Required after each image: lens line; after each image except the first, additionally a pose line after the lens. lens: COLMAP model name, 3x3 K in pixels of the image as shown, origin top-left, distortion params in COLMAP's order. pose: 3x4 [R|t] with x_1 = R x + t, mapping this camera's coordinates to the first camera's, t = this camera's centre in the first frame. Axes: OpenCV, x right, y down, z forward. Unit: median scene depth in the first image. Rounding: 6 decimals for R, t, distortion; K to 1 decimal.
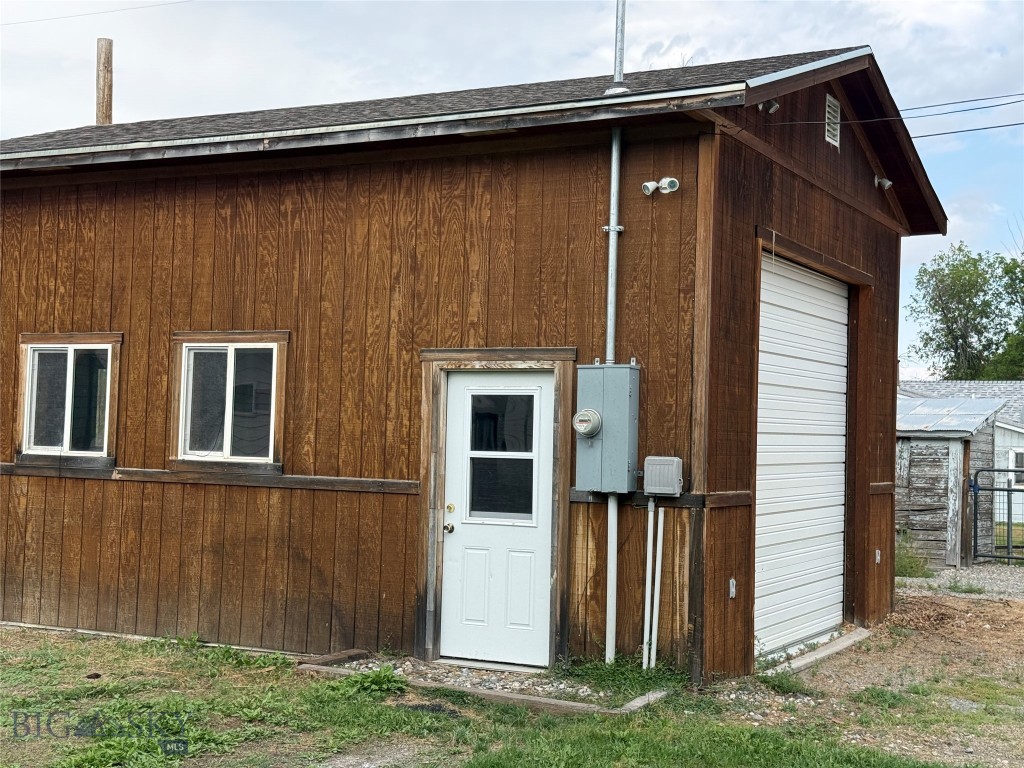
lens RADIAL K [[1404.1, 0, 512.0], [0, 1404.1, 384.0], [0, 0, 1]] dist [0.227522, 0.002951]
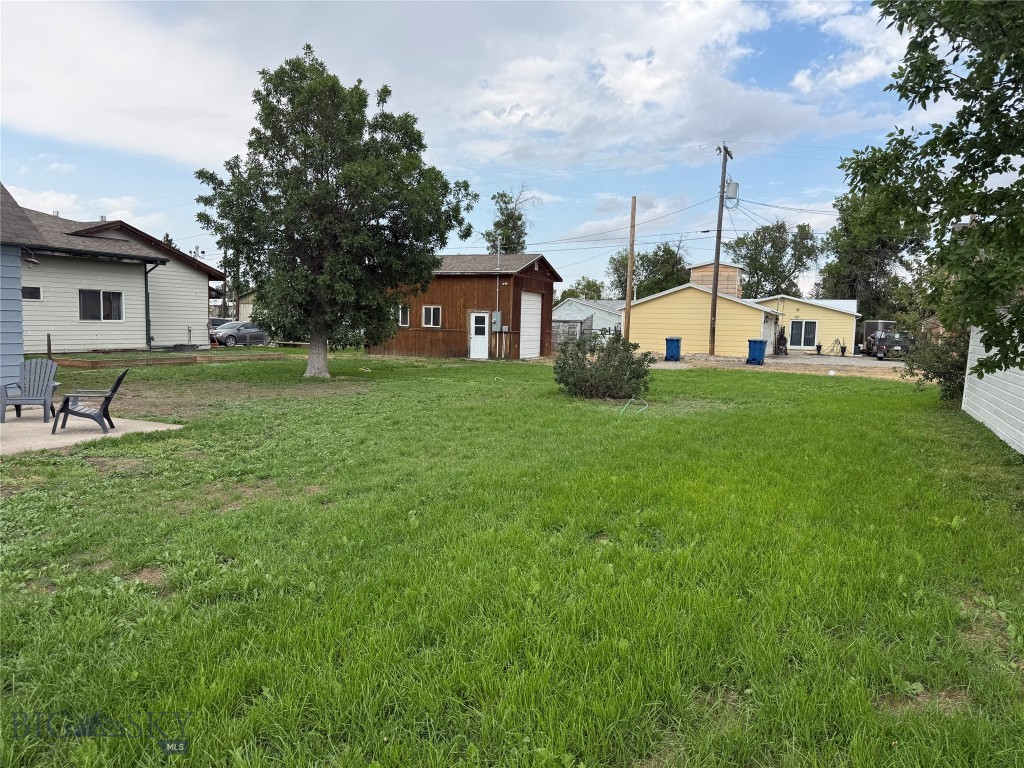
lens RADIAL K [[718.0, 0, 516.1], [0, 718.0, 386.2], [0, 0, 1]] dist [0.061951, -0.091173]
pose [[0.995752, -0.009621, 0.091566, -0.142093], [-0.002577, 0.991223, 0.132173, -0.105011], [-0.092035, -0.131847, 0.986988, -2.193026]]
